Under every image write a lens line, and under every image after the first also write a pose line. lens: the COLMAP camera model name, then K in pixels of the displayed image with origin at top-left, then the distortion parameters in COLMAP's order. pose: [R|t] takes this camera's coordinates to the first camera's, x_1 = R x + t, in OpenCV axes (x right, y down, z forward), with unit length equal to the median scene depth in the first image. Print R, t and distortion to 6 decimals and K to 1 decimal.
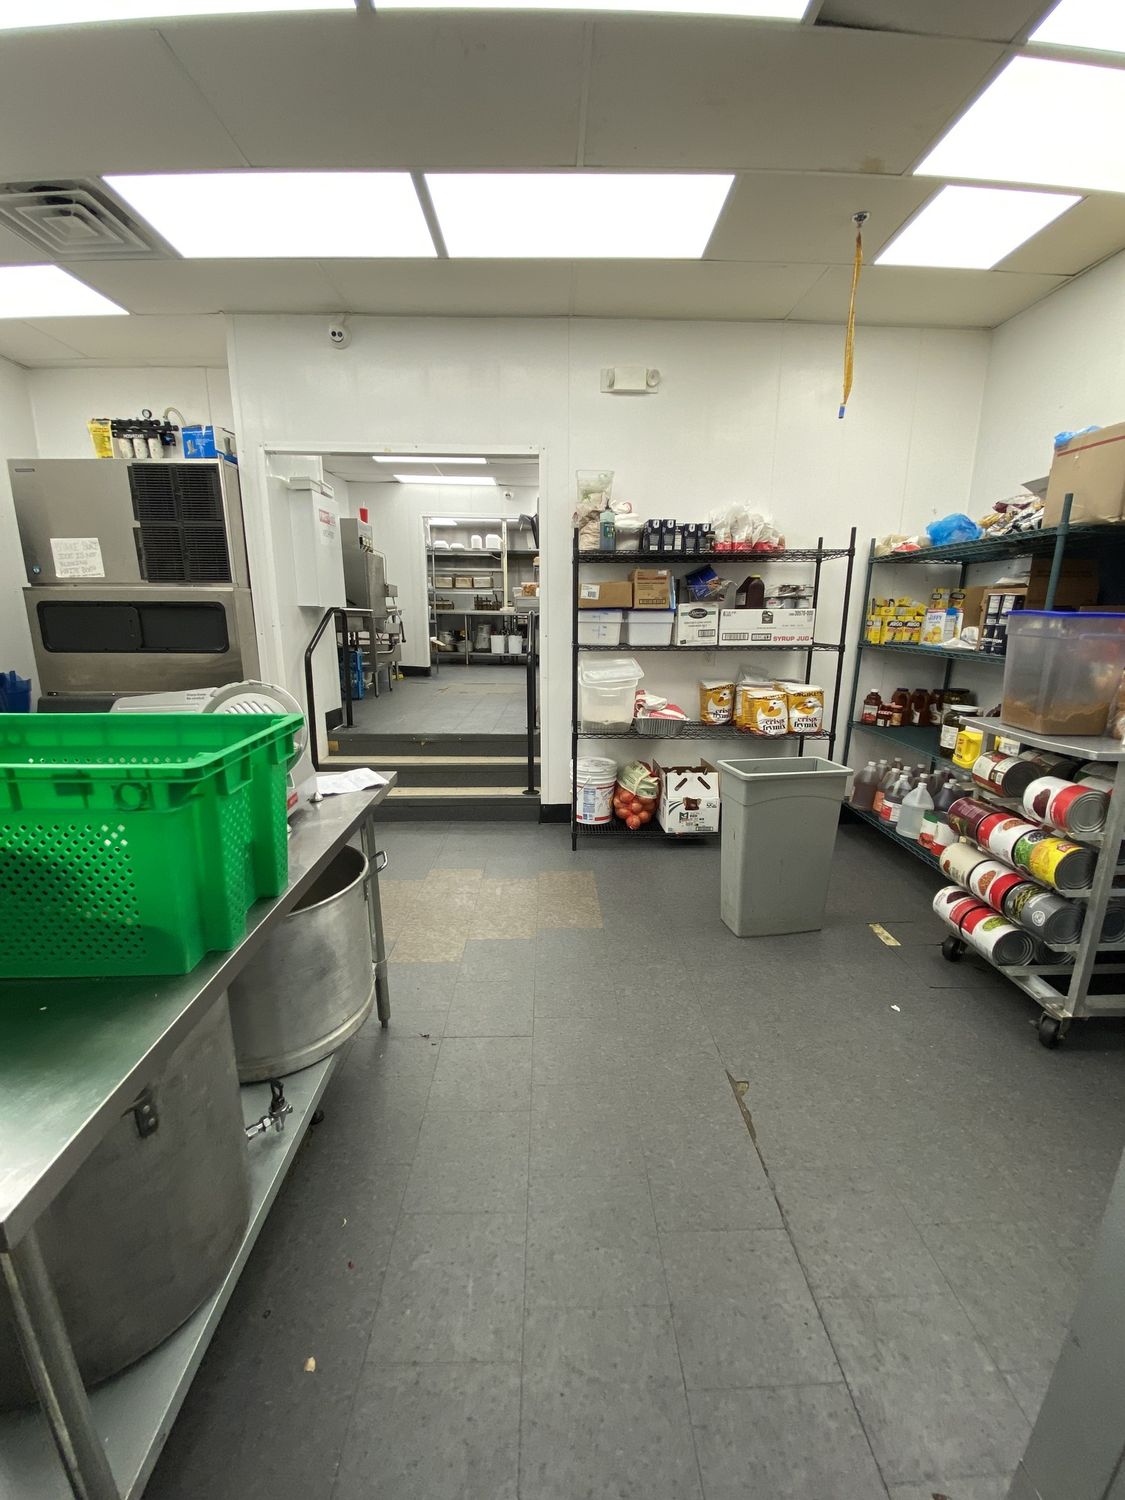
lens RADIAL K [[611.0, 0, 564.4], [0, 611.0, 747.4], [0, 0, 1]] dist [0.032142, -0.027817]
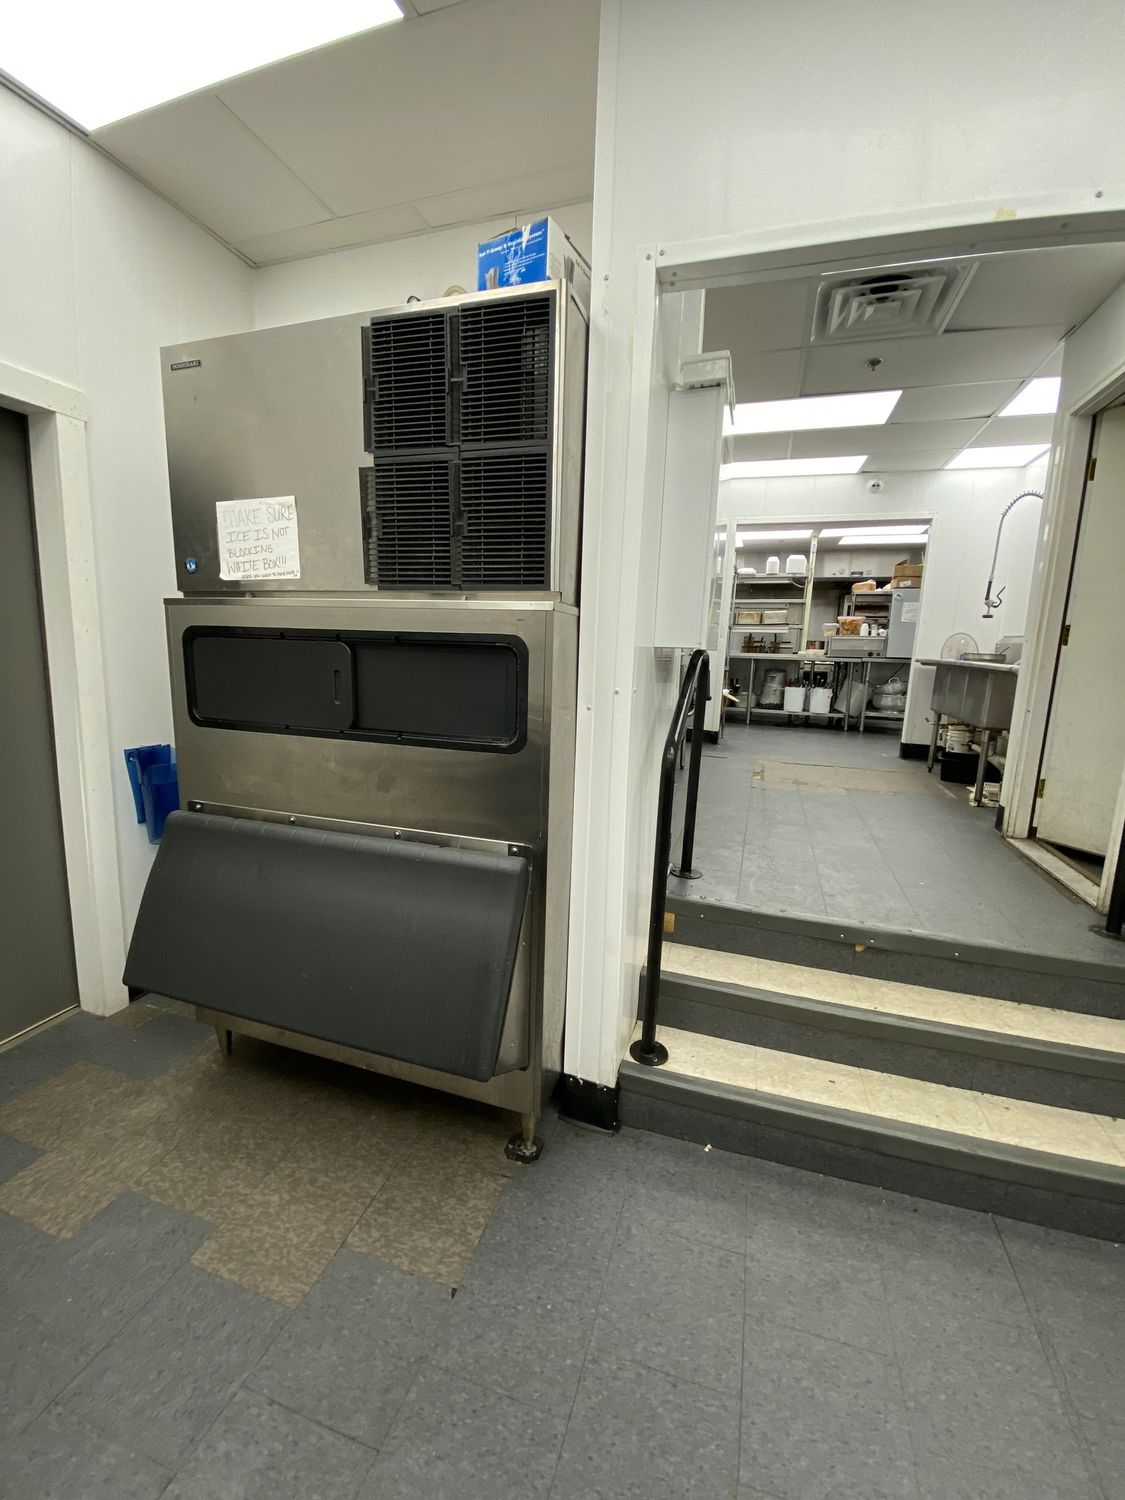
lens RADIAL K [[611.0, 0, 564.4], [0, 611.0, 747.4], [0, 0, 1]] dist [0.032142, -0.027817]
pose [[0.946425, 0.077735, -0.313427, -0.393345], [-0.096854, 0.994241, -0.045871, -0.144700], [0.308056, 0.073770, 0.948504, 0.621916]]
